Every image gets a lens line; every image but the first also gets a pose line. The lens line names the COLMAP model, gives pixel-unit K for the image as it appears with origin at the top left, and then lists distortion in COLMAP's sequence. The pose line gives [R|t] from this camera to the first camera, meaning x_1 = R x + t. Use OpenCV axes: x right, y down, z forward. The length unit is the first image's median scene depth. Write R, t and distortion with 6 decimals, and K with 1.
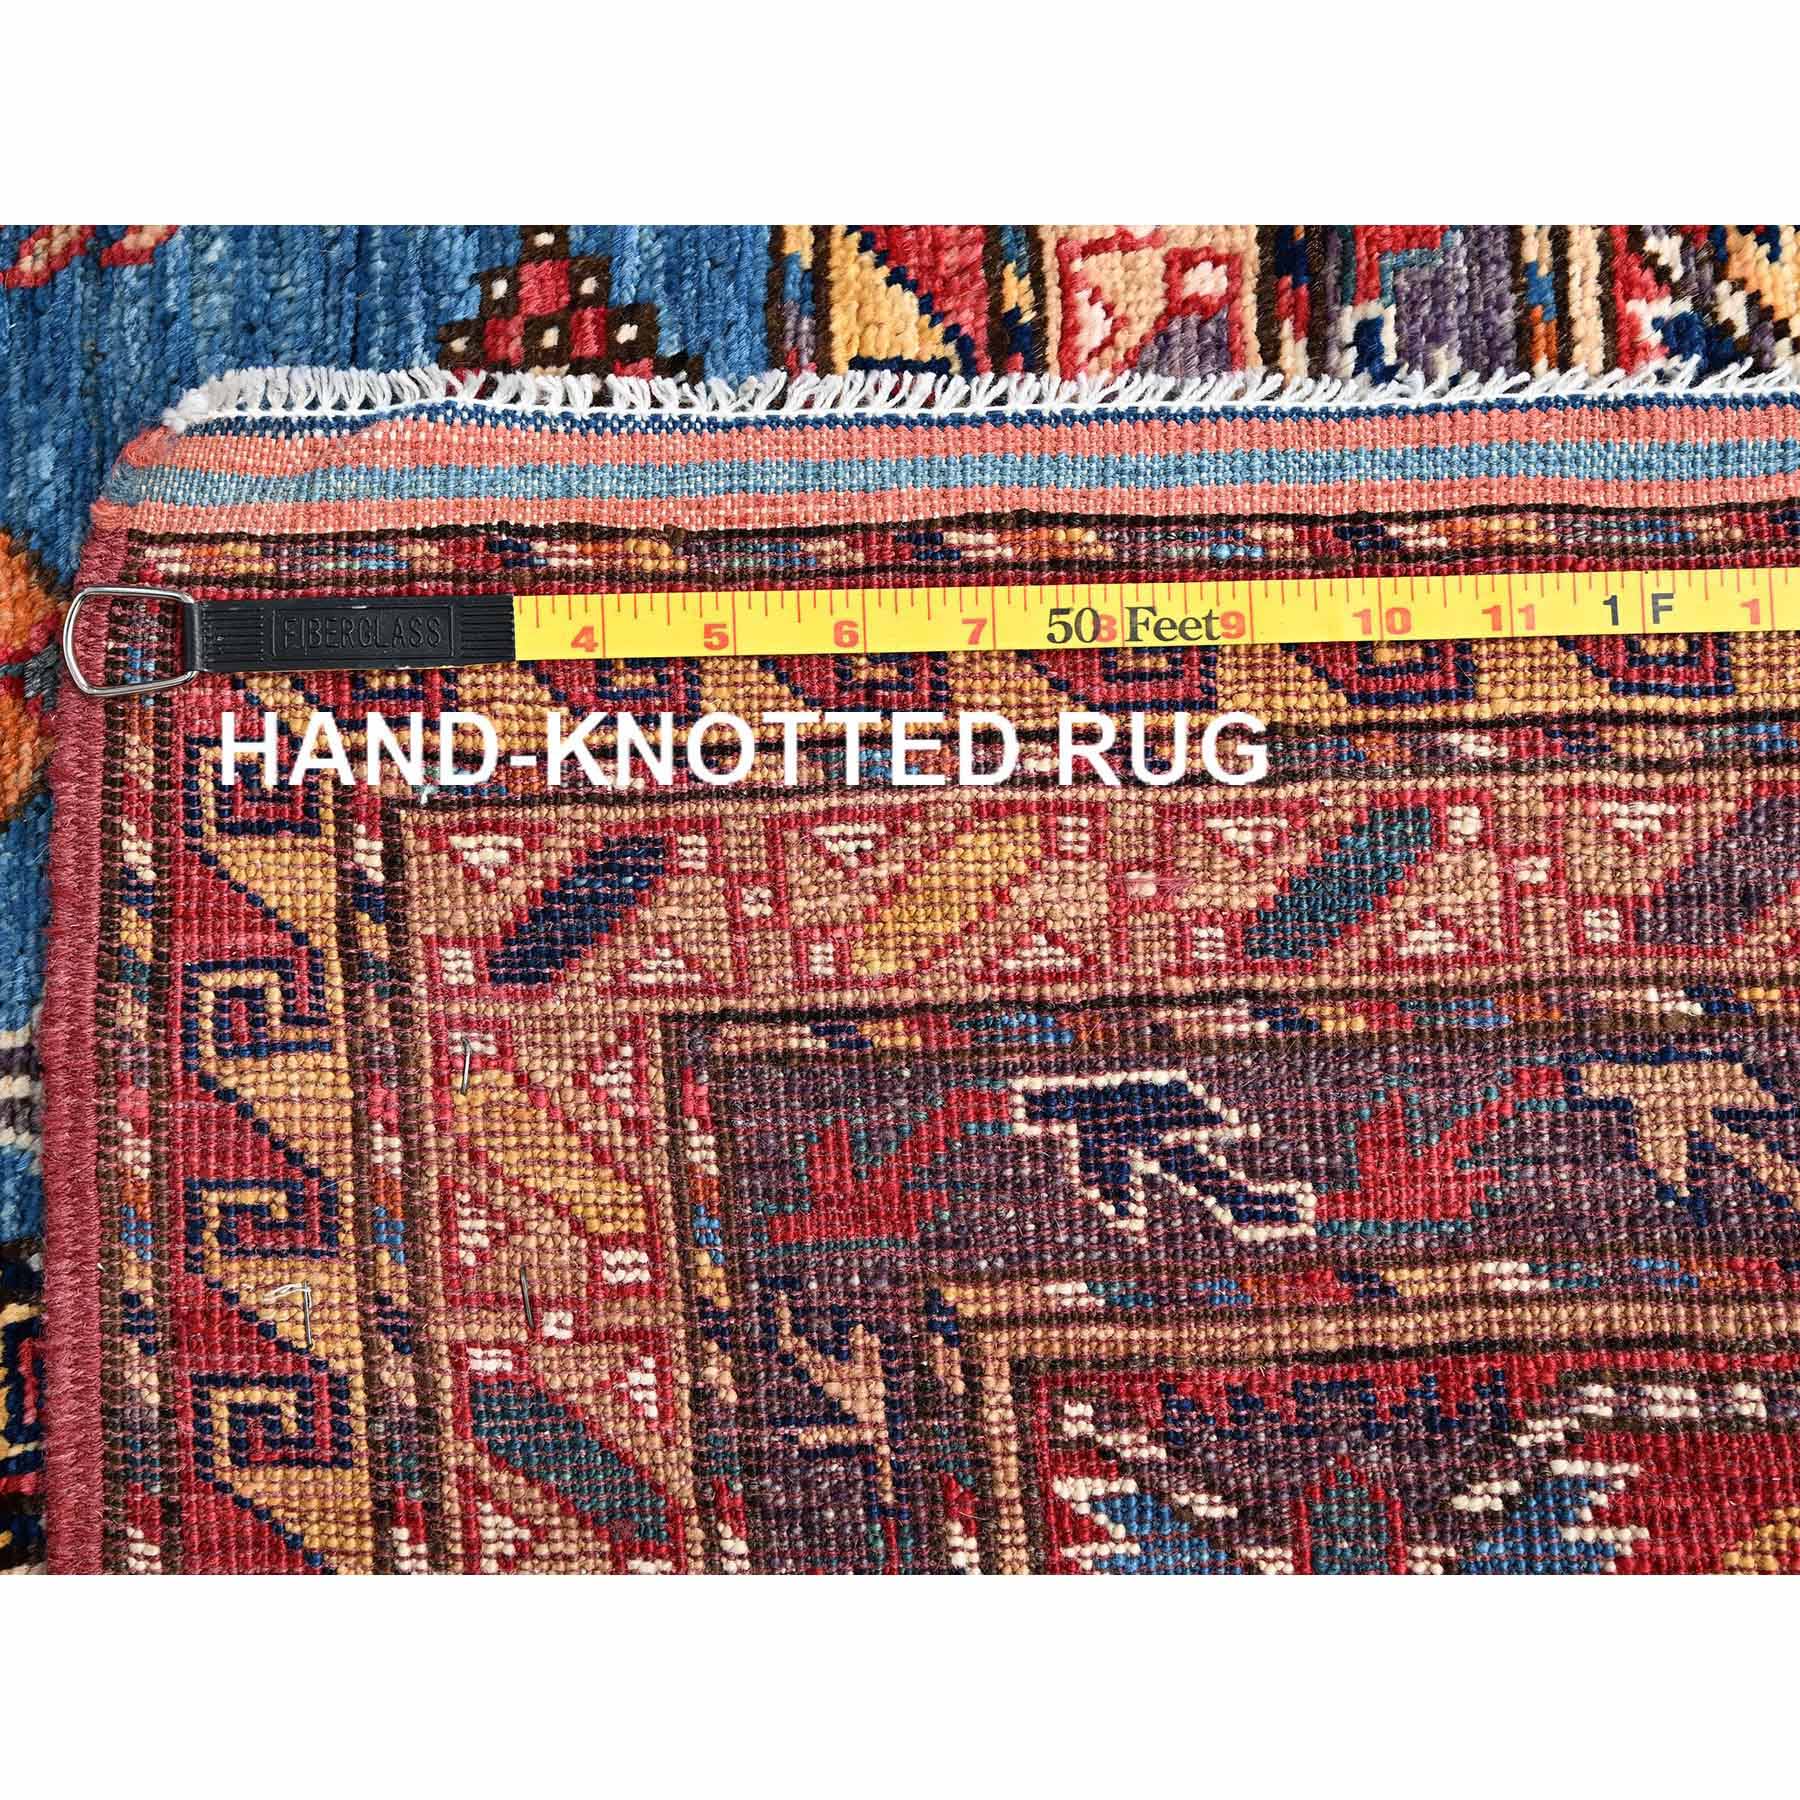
lens RADIAL K [[2077.1, 0, 949.2], [0, 2077.1, 900.3], [0, 0, 1]] dist [-0.005799, -0.005684]
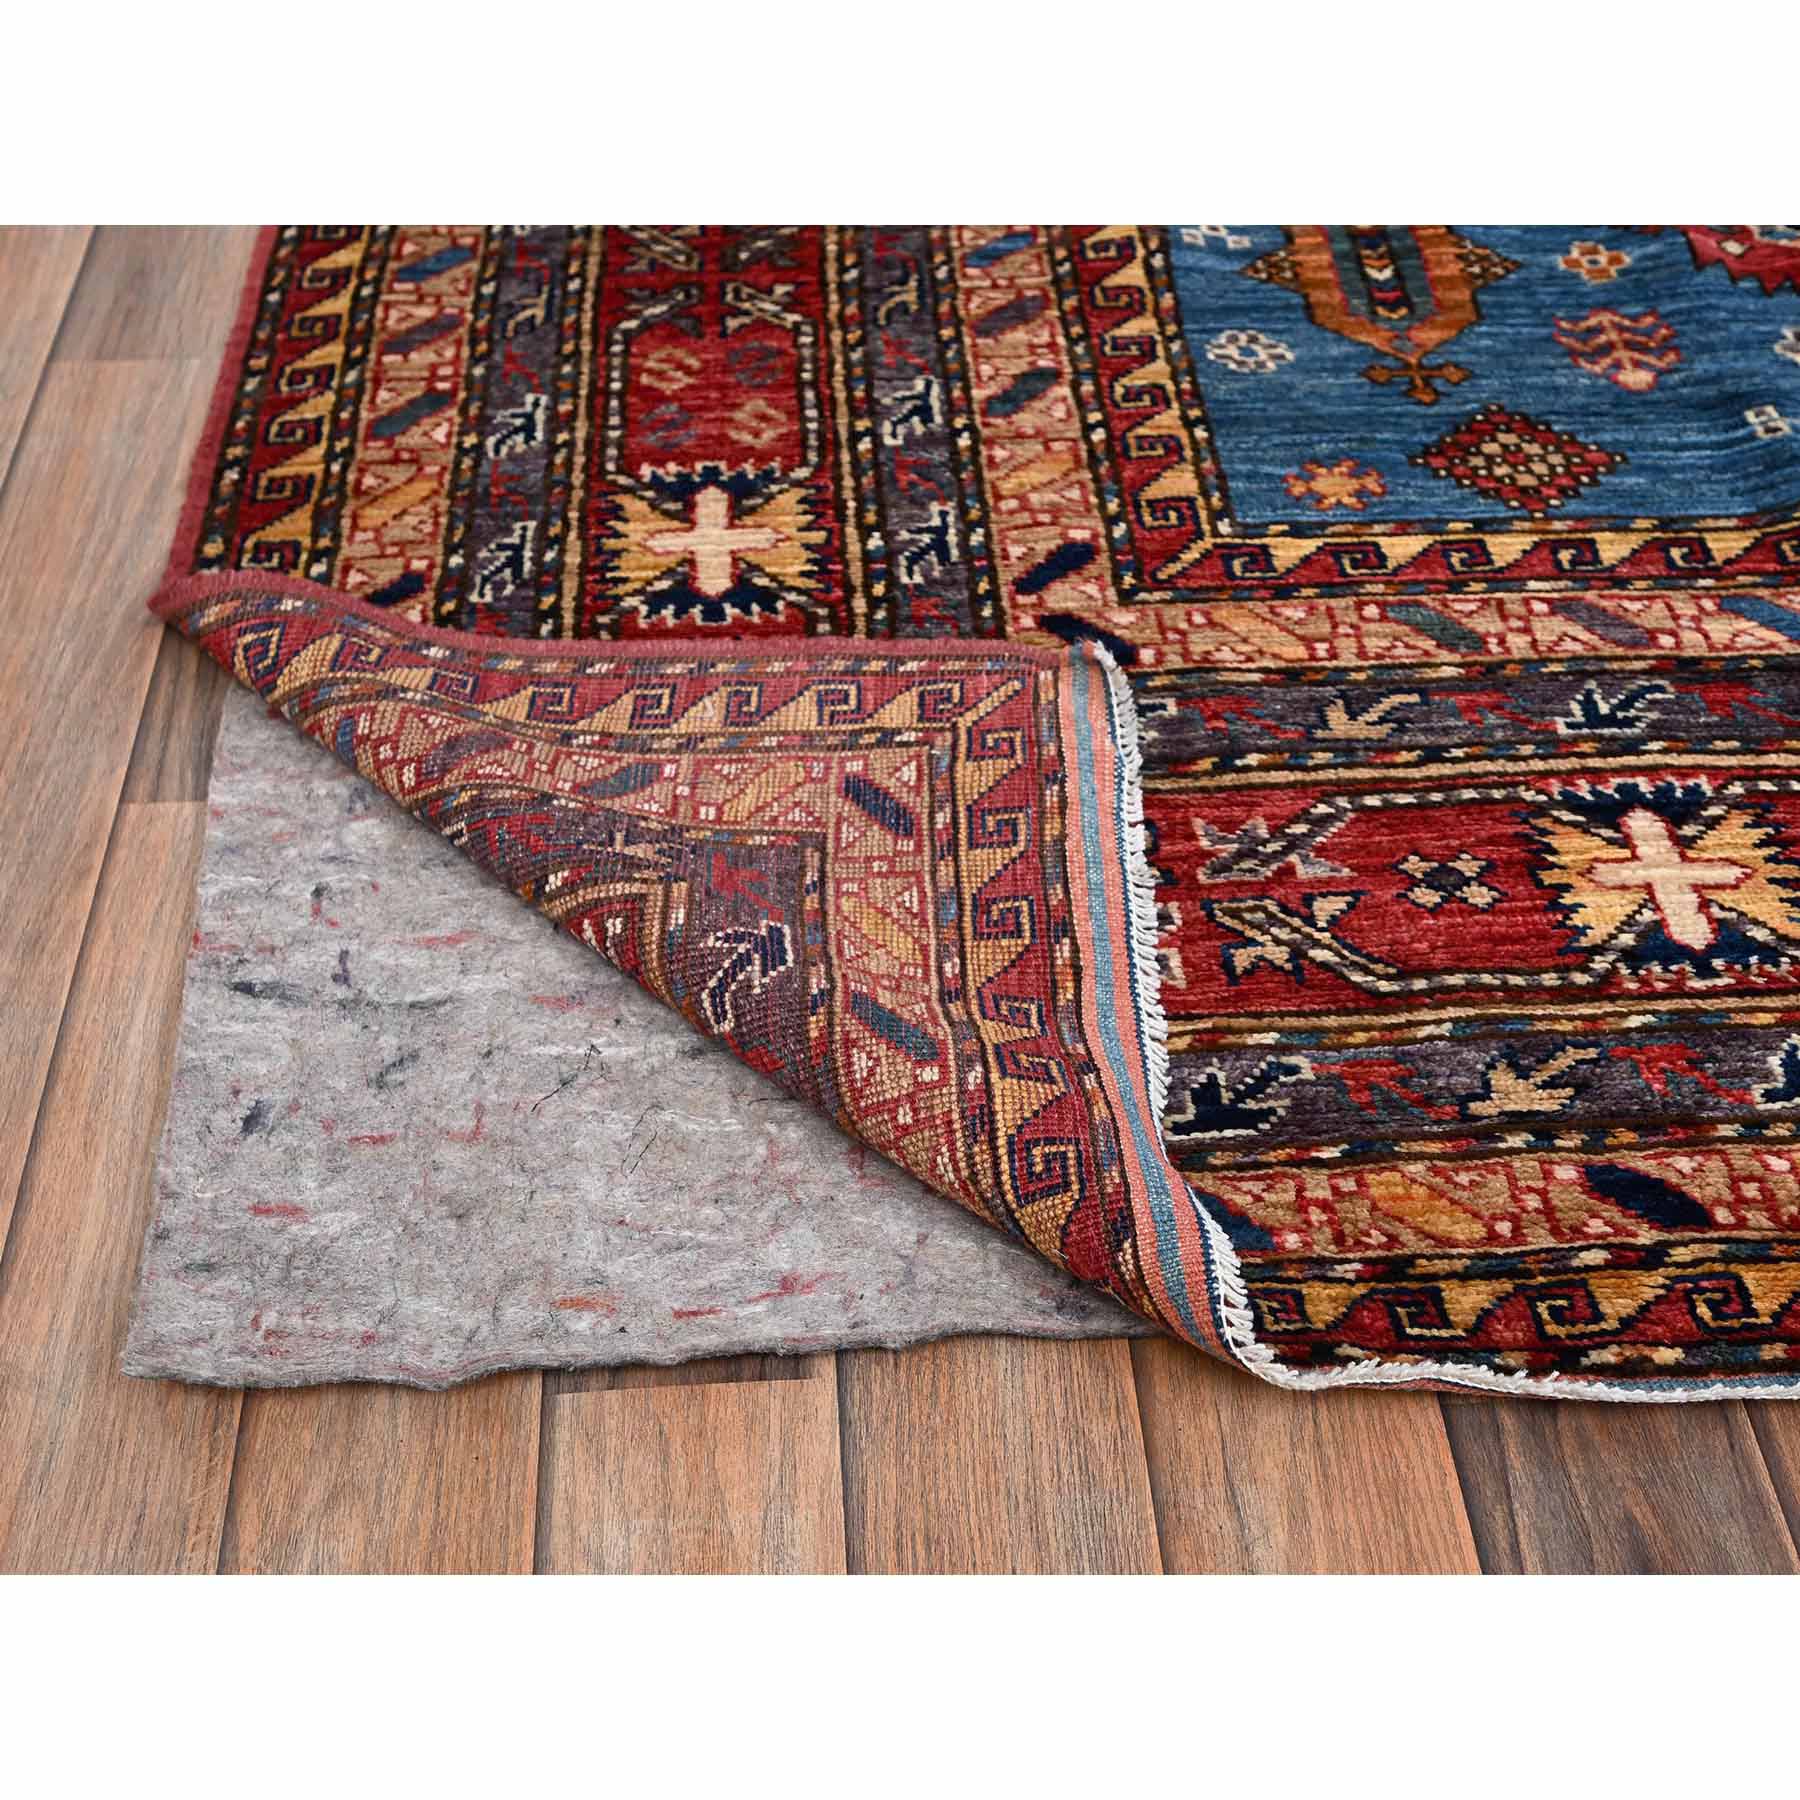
lens RADIAL K [[2077.1, 0, 949.2], [0, 2077.1, 900.3], [0, 0, 1]] dist [-0.005799, -0.005684]
pose [[0.020078, 0.557823, -0.829717, 1.607336], [-0.999679, -0.001606, -0.025271, -0.010336], [-0.015429, 0.829959, 0.557612, -0.073909]]
